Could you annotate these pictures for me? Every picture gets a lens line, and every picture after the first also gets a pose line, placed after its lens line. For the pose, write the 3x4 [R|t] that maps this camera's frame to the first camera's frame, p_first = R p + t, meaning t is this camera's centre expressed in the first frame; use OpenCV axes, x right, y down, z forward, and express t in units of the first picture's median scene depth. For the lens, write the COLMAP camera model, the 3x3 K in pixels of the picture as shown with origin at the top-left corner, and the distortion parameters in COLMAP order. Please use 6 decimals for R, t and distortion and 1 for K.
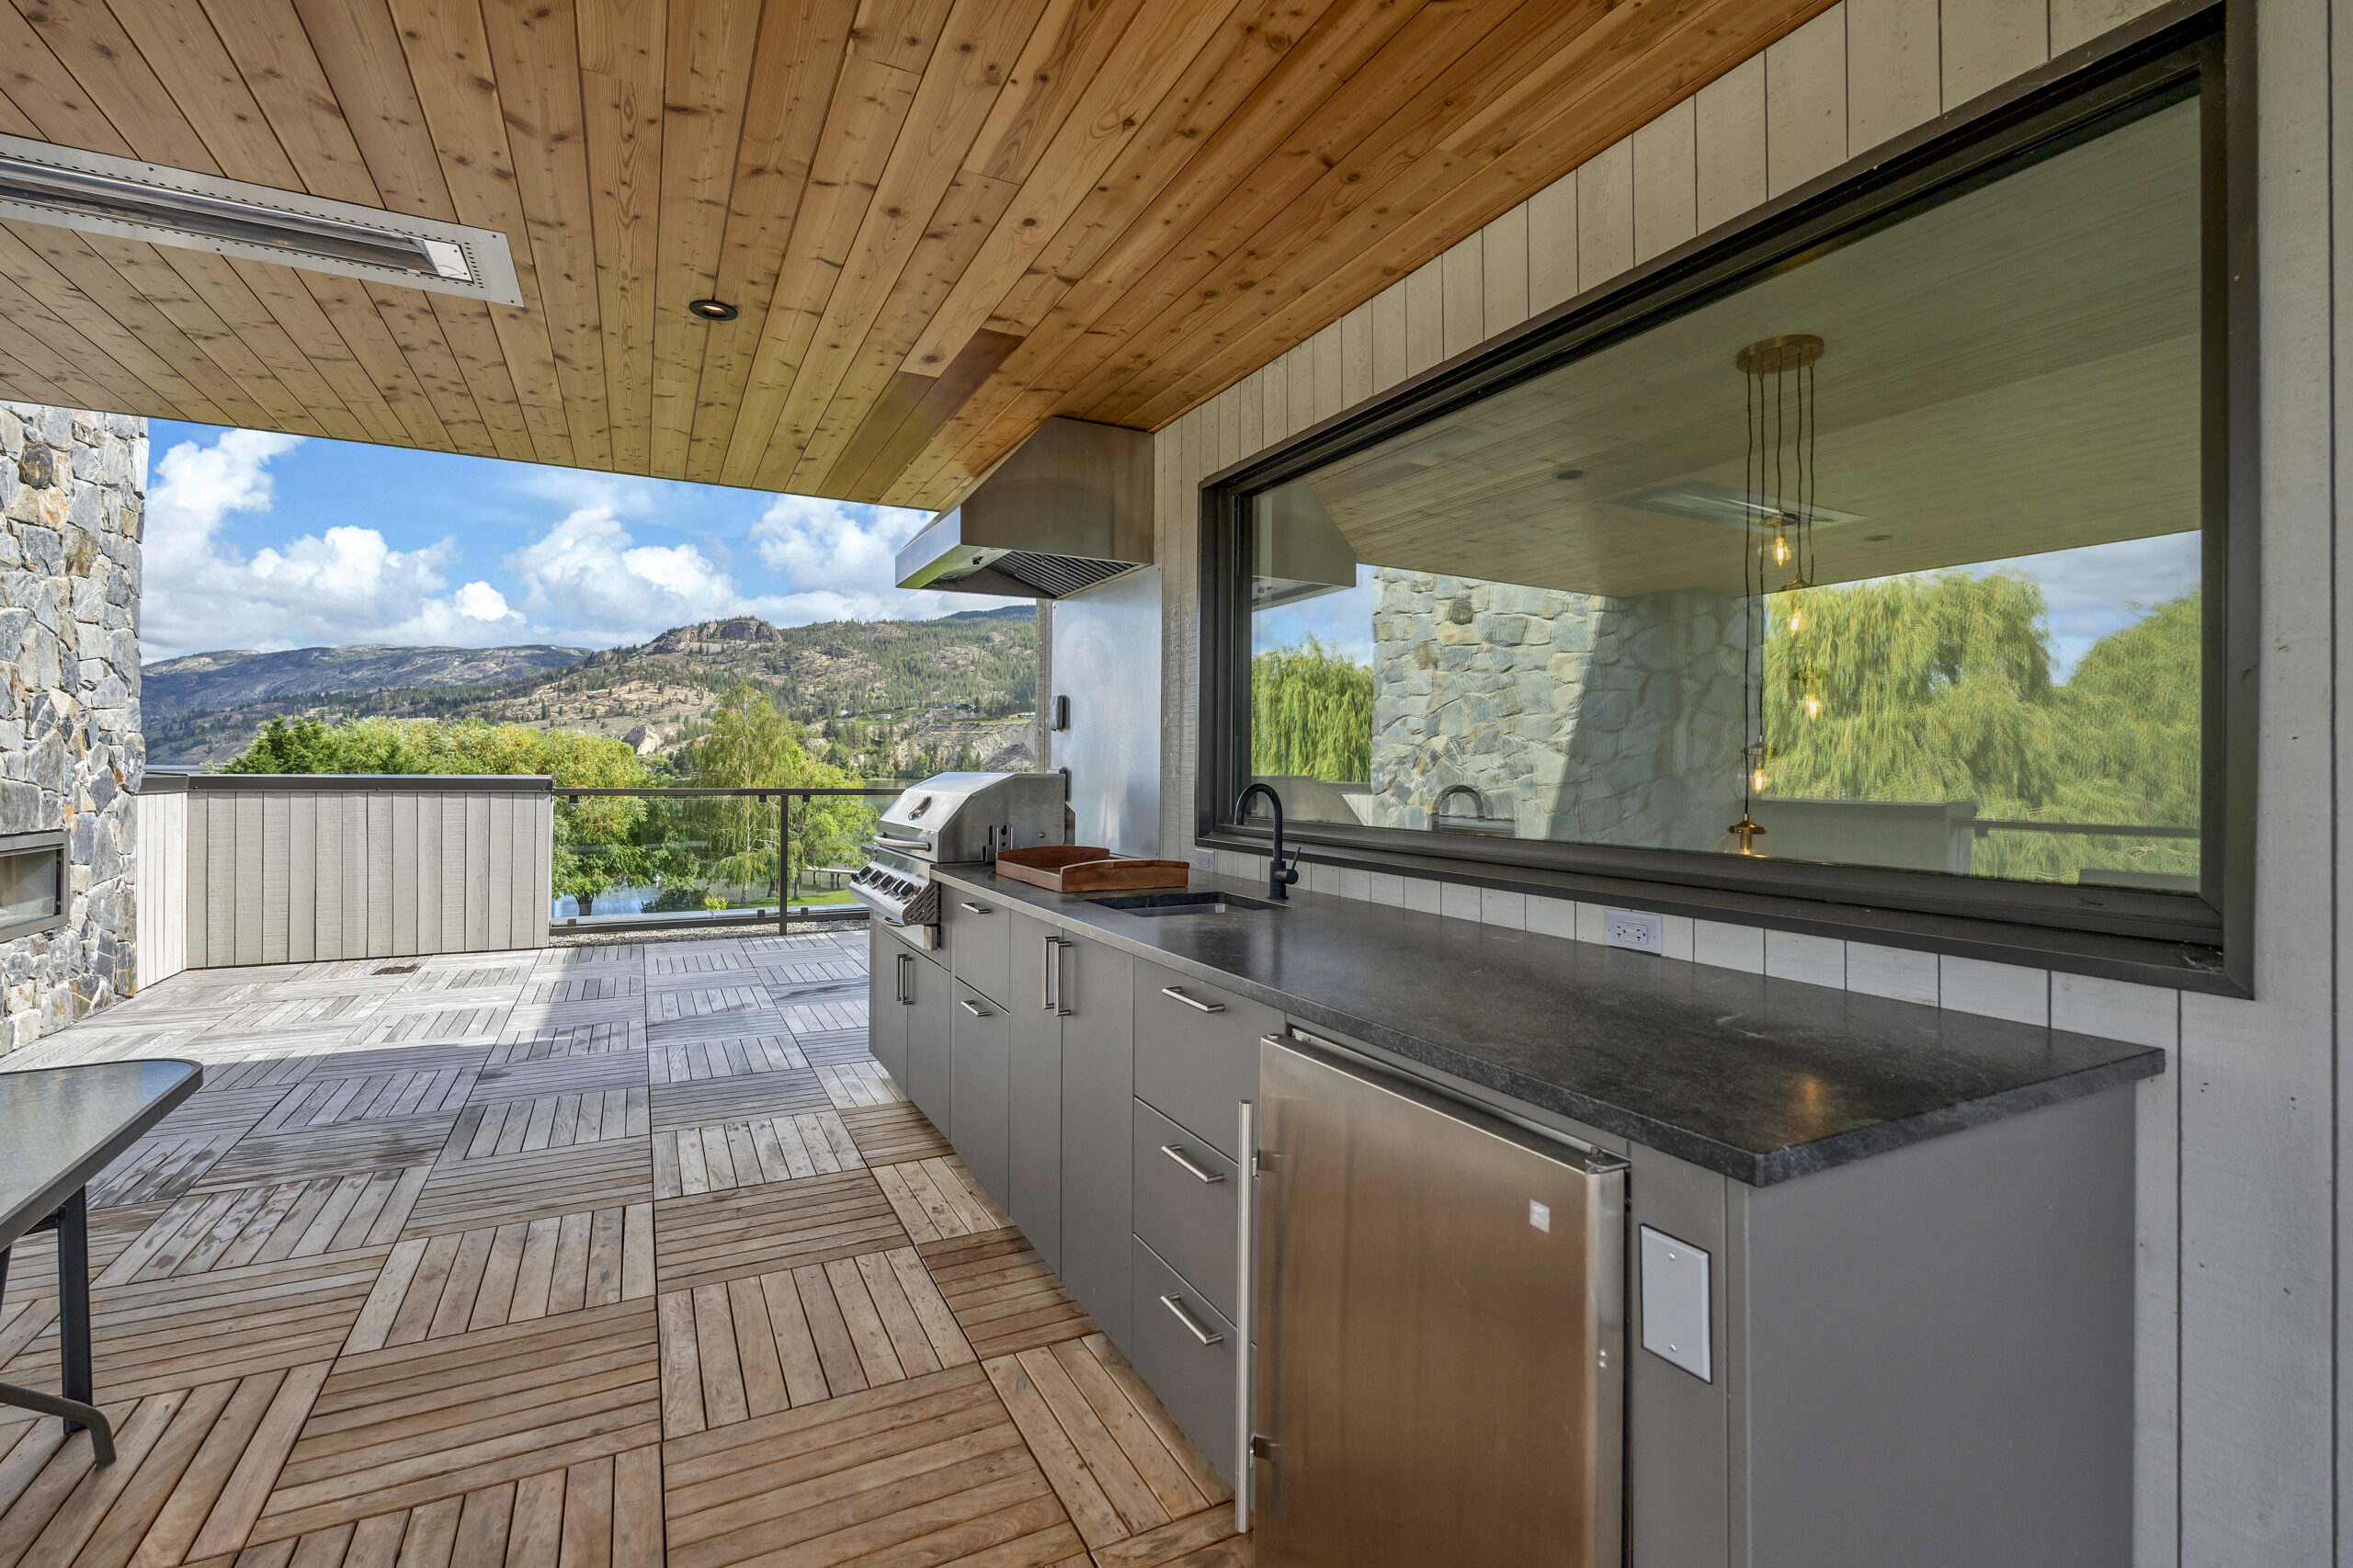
lens RADIAL K [[1055.5, 0, 1178.0], [0, 1055.5, 760.0], [0, 0, 1]] dist [-0.002230, 0.000270]
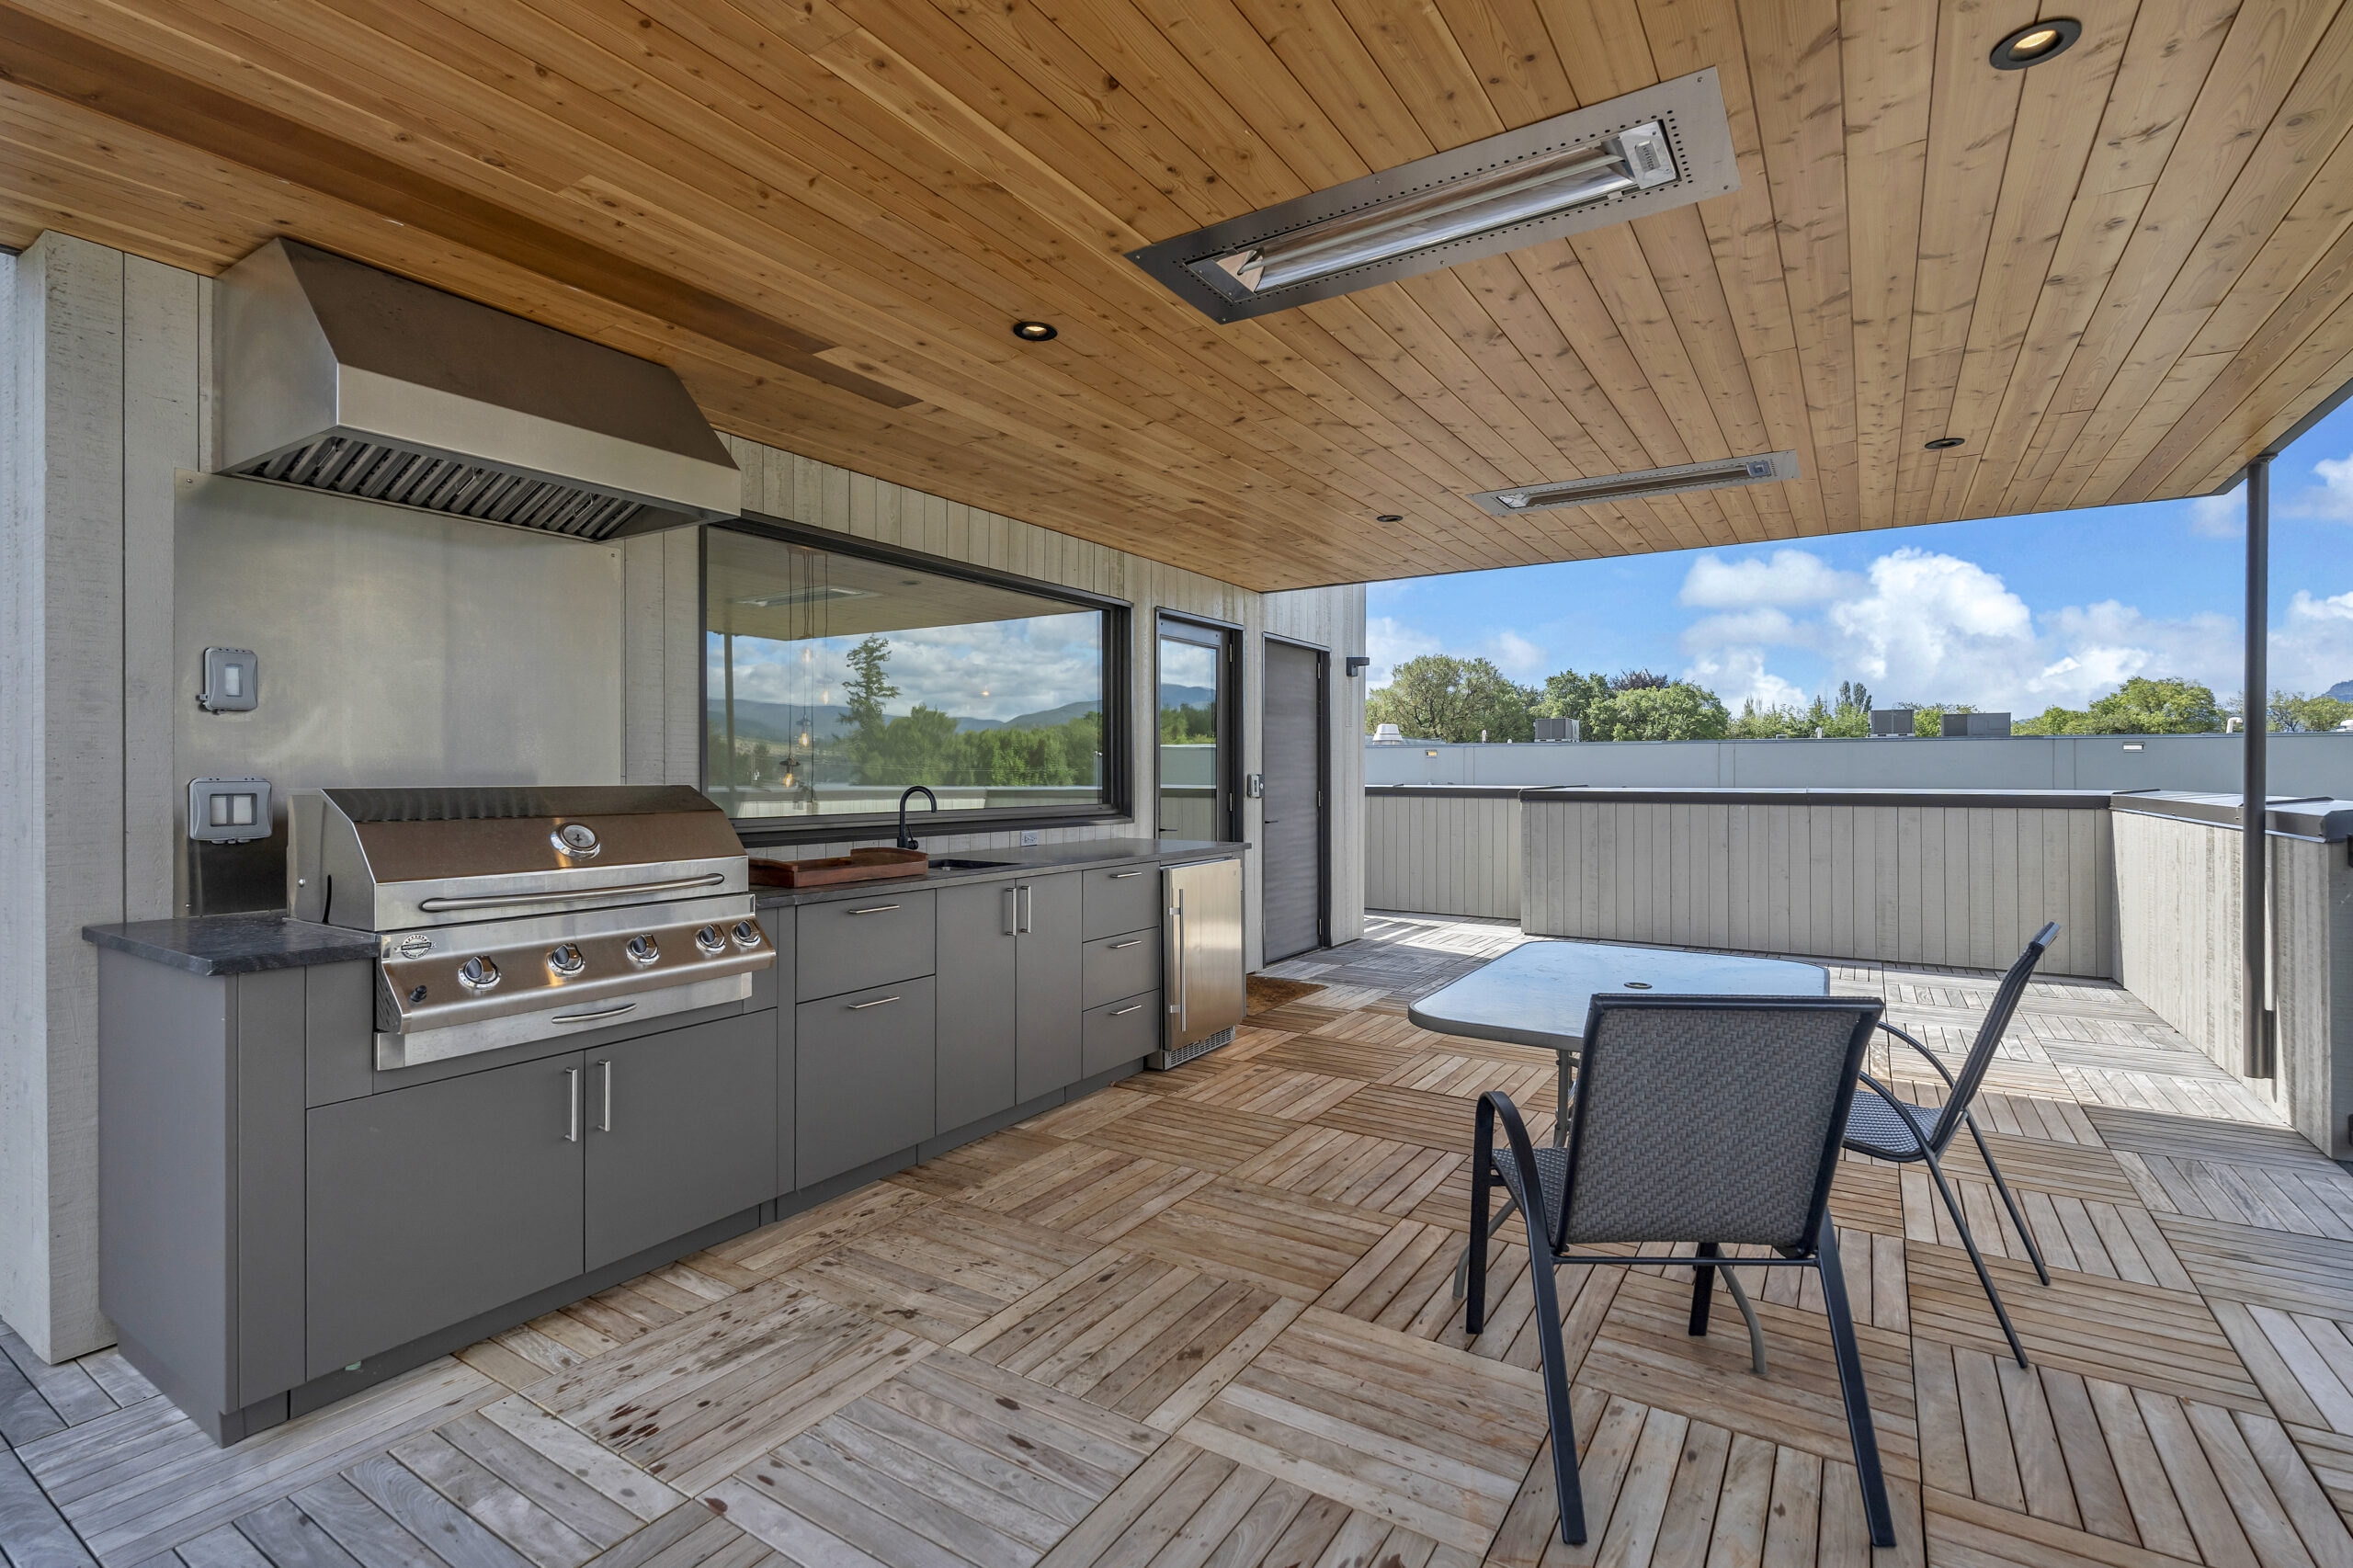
lens RADIAL K [[1069.9, 0, 1185.0], [0, 1069.9, 771.4], [0, 0, 1]] dist [-0.004860, 0.000332]
pose [[-0.504054, -0.007407, 0.863641, -0.779480], [-0.012628, 0.999920, 0.001206, -0.003143], [-0.863580, -0.010299, -0.504107, 0.772048]]
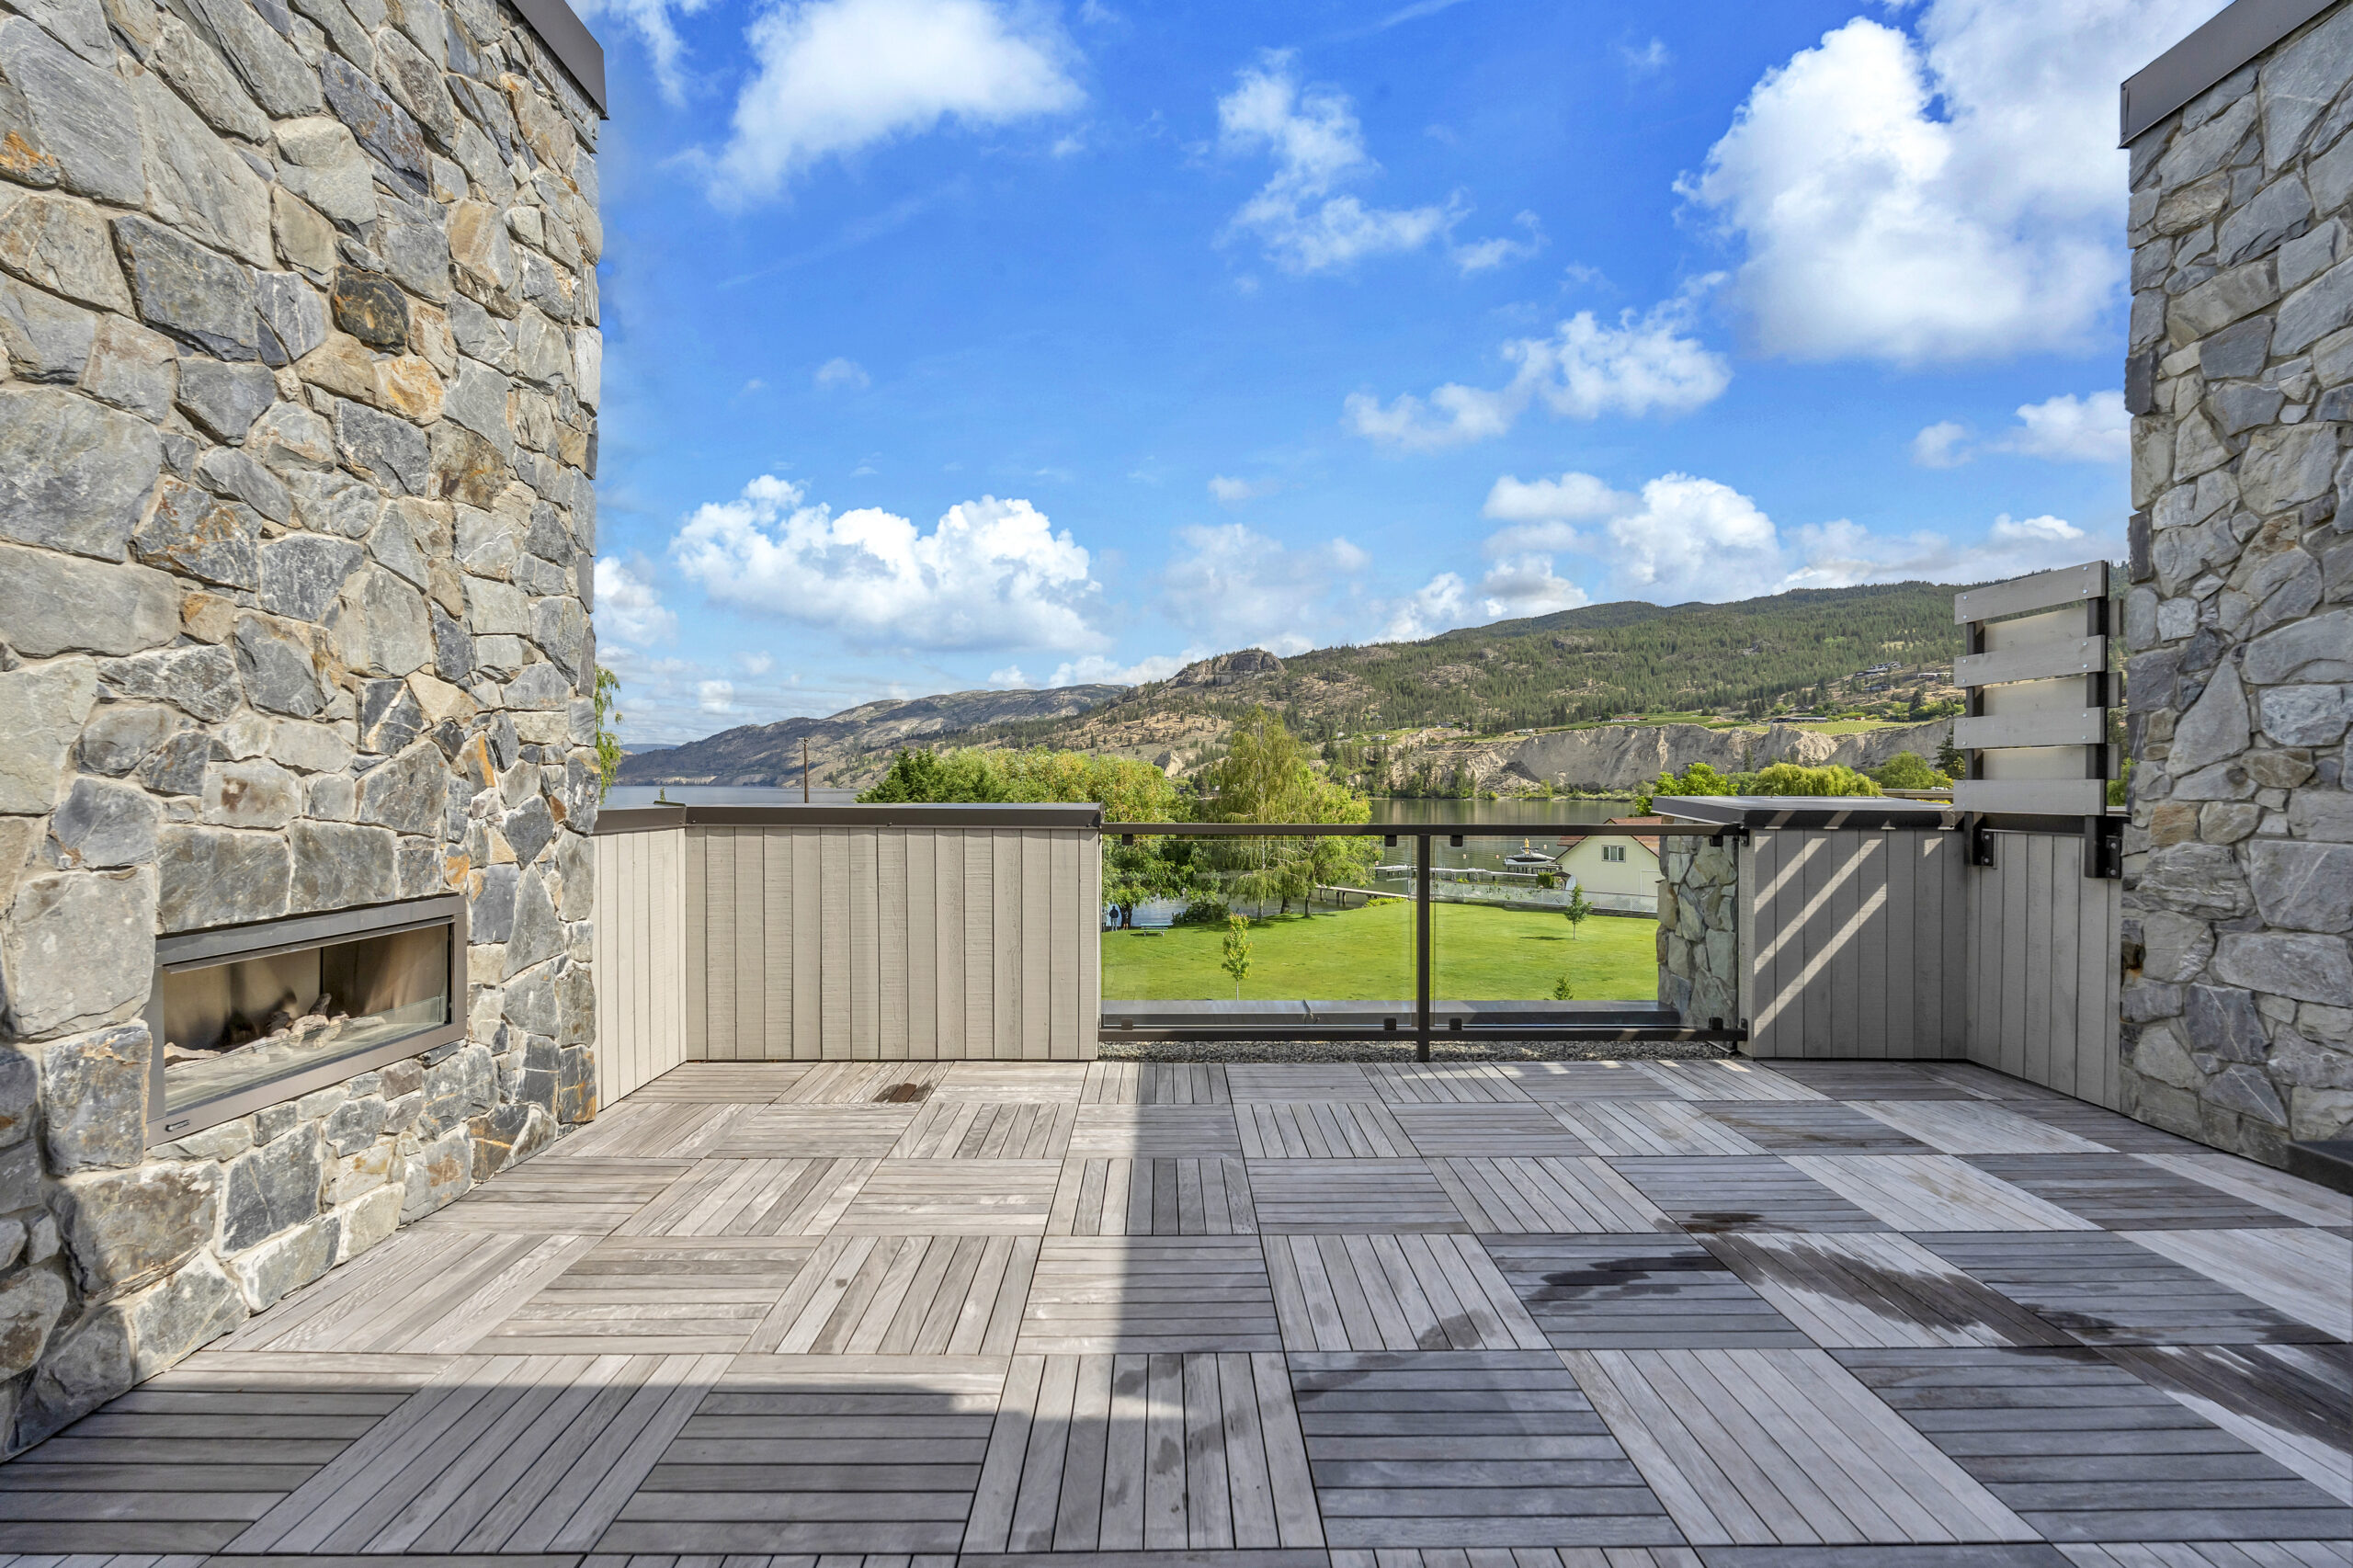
lens RADIAL K [[1047.7, 0, 1179.4], [0, 1047.7, 780.6], [0, 0, 1]] dist [-0.003133, -0.000053]
pose [[0.896366, -0.008872, -0.443226, -0.363892], [0.009403, 0.999955, -0.001001, 0.000981], [0.443215, -0.003270, 0.896409, 0.612420]]
